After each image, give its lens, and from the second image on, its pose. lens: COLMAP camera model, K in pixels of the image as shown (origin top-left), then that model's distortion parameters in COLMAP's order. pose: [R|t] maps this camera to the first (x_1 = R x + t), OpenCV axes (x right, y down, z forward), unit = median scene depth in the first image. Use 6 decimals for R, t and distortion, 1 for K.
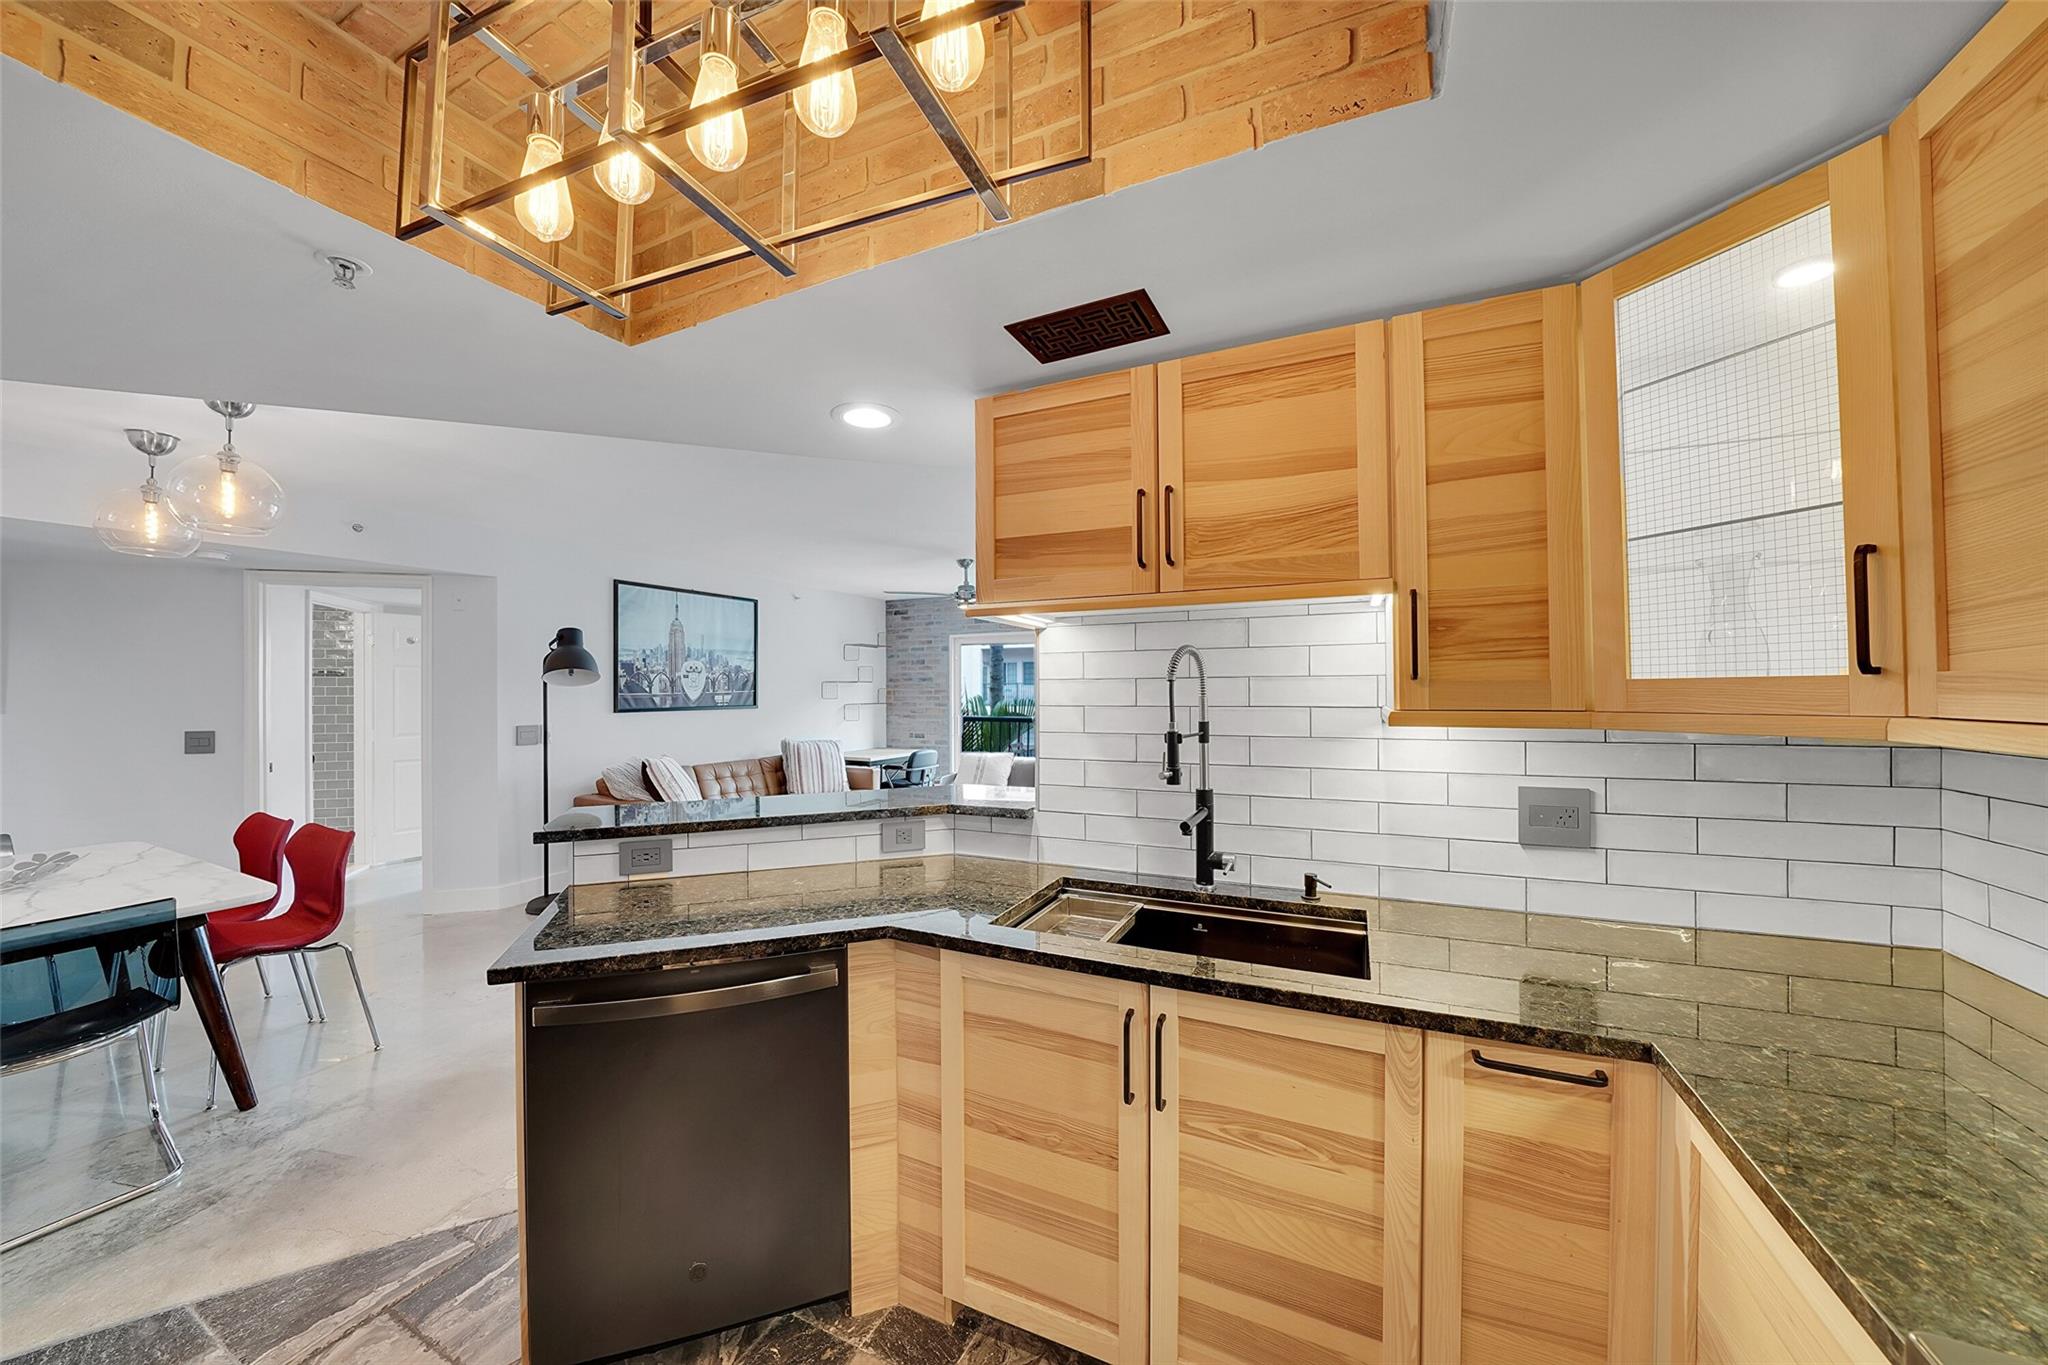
lens RADIAL K [[708.4, 0, 1021.3], [0, 708.4, 685.4], [0, 0, 1]] dist [-0.021428, 0.000077]
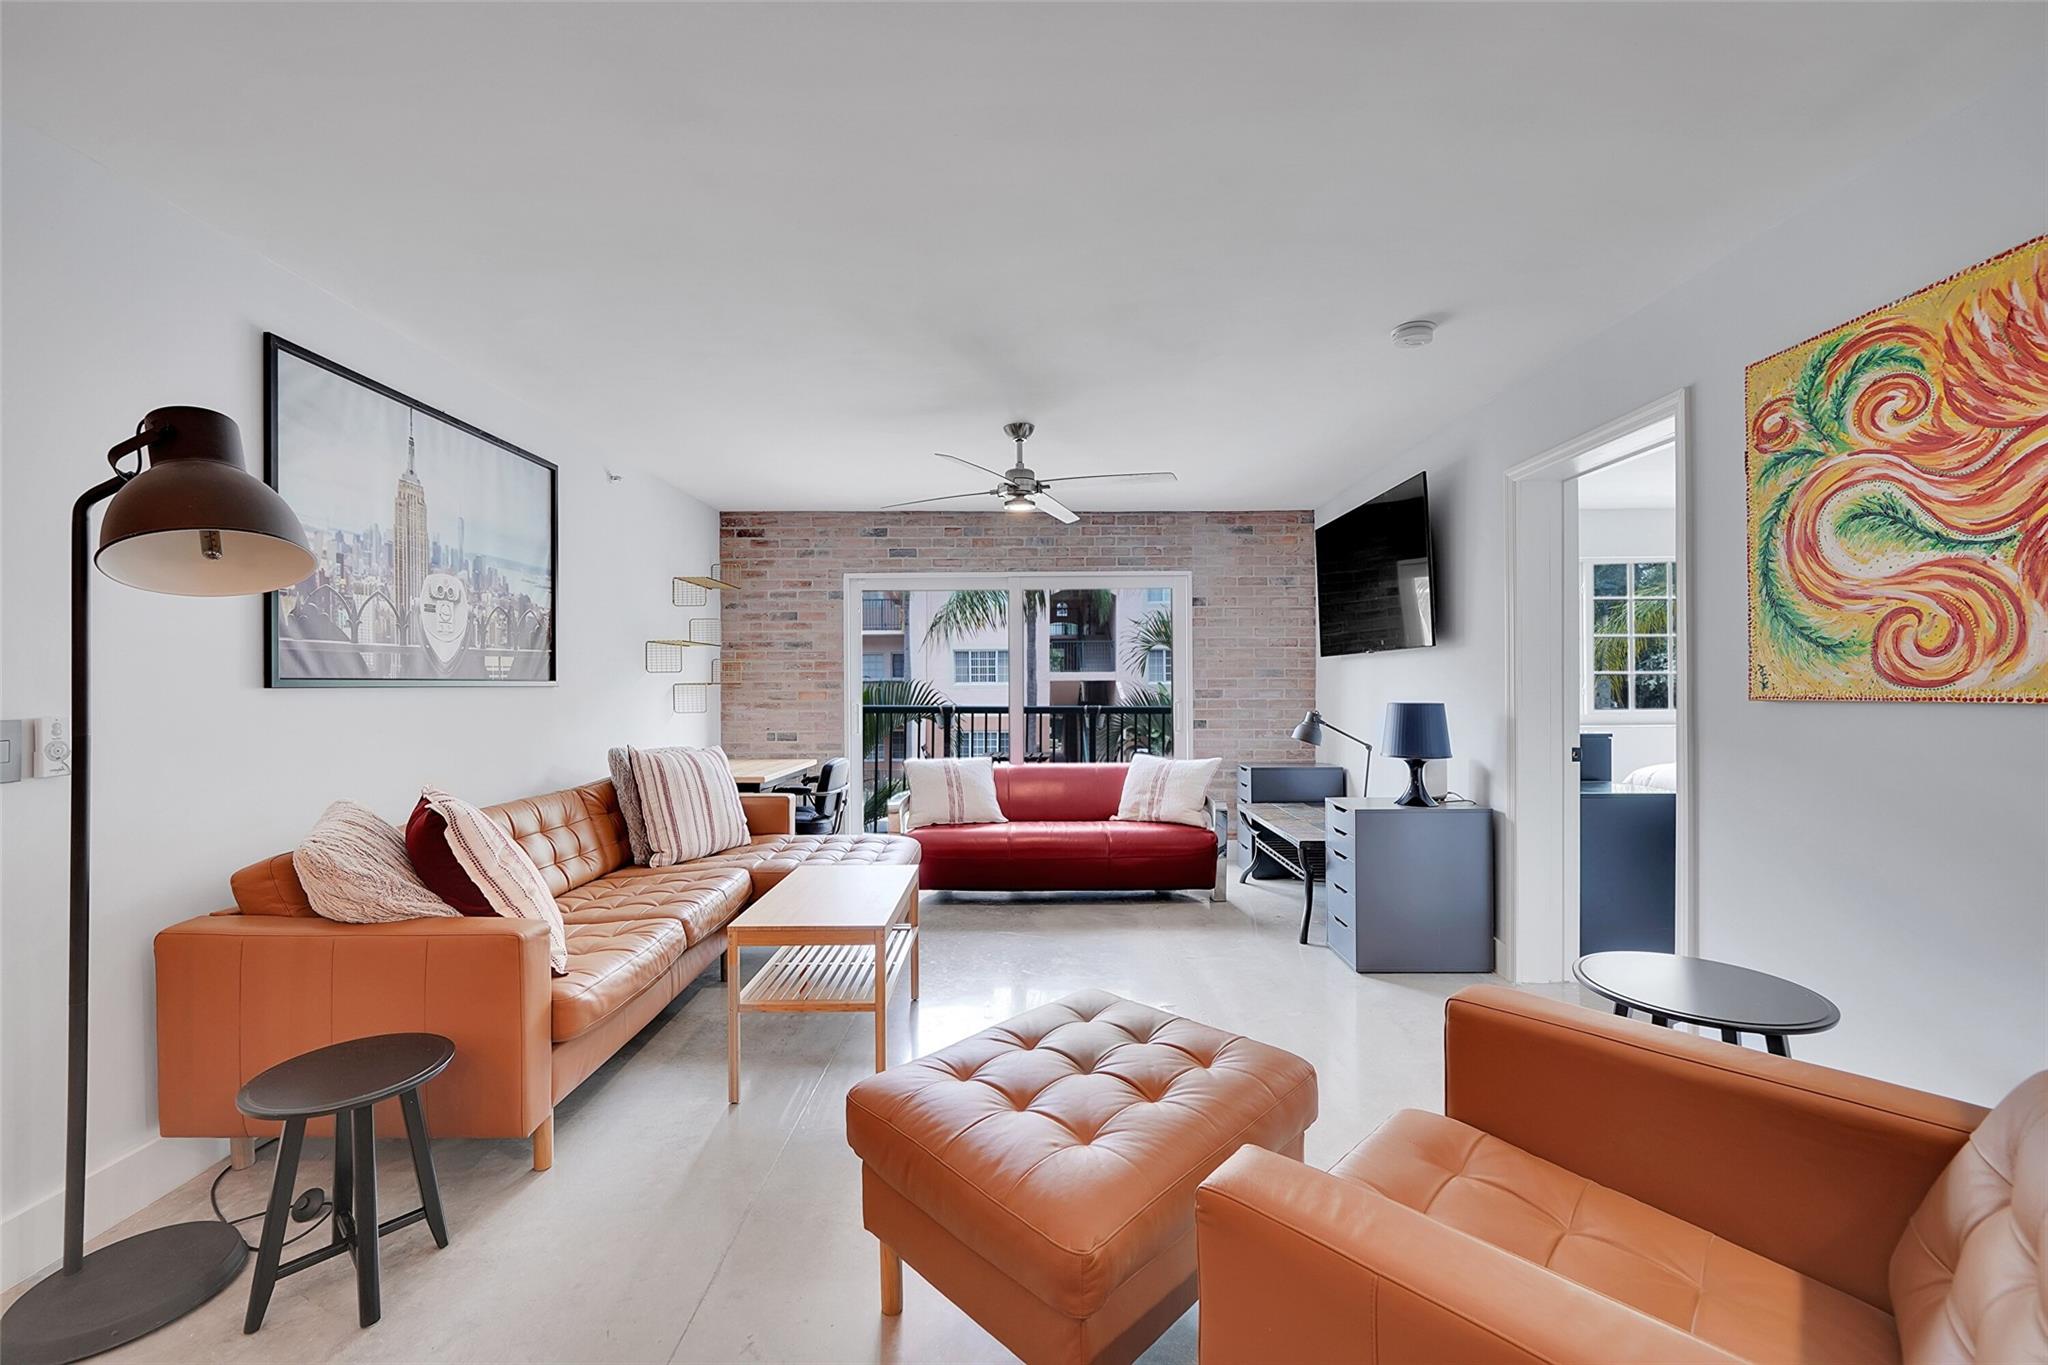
lens RADIAL K [[810.3, 0, 1016.4], [0, 810.3, 685.8], [0, 0, 1]] dist [-0.001824, -0.000264]
pose [[0.908816, -0.001246, 0.417195, -0.417884], [-0.001155, 0.999984, 0.005503, 0.037388], [-0.417195, -0.005483, 0.908801, 0.464995]]
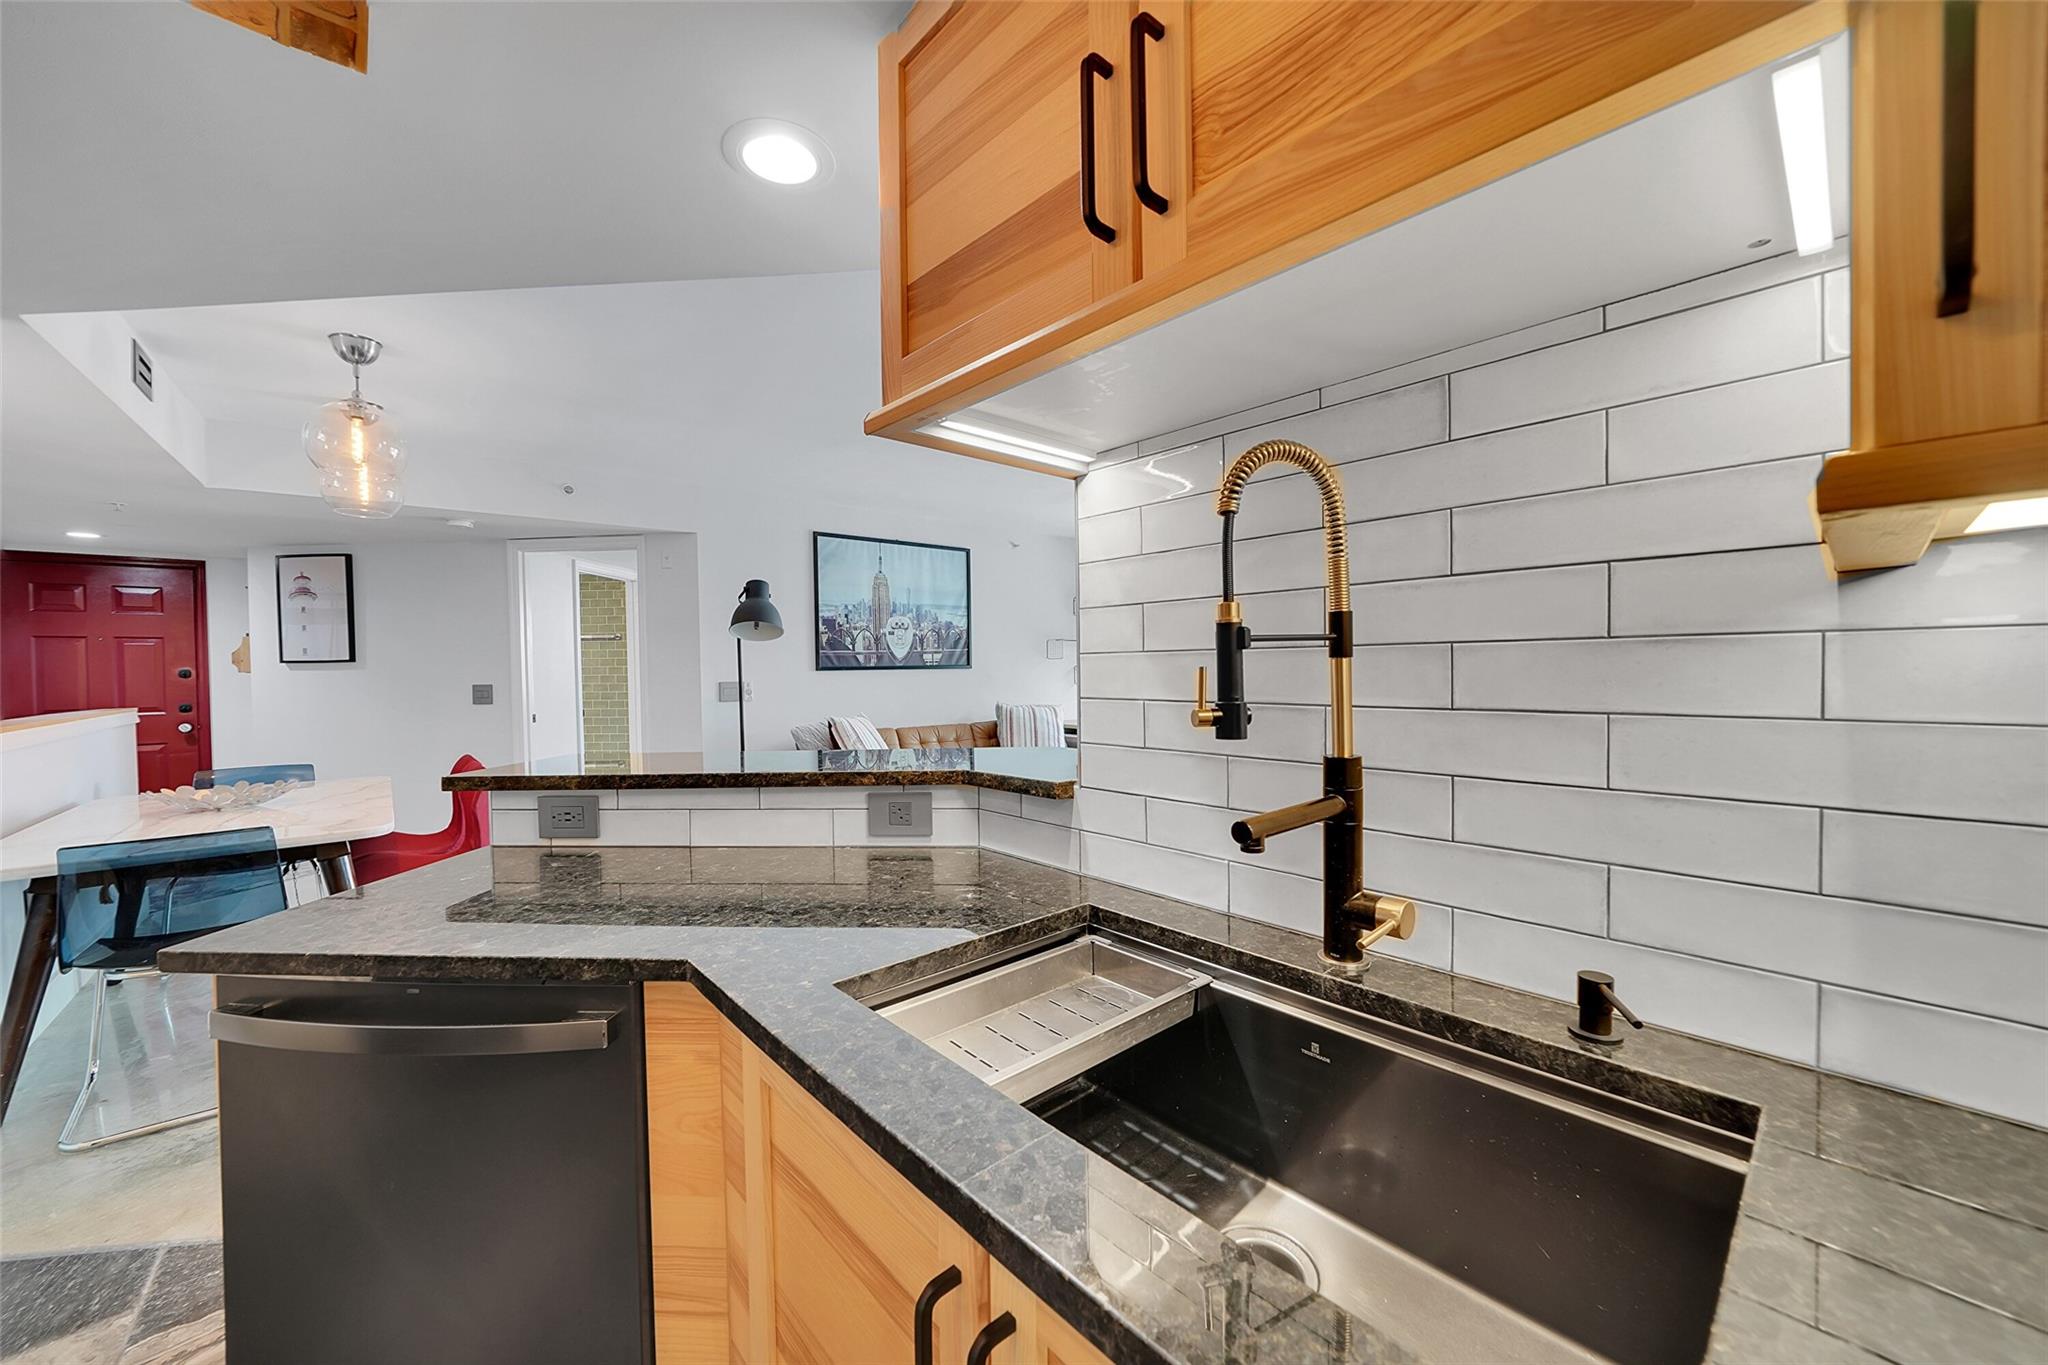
lens RADIAL K [[758.1, 0, 1024.0], [0, 758.1, 682.5], [0, 0, 1]] dist [-0.015302, -0.000020]
pose [[0.919271, 0.001317, -0.393622, 0.096346], [0.011057, 0.999513, 0.029167, 0.029645], [0.393469, -0.031164, 0.918809, 0.168377]]
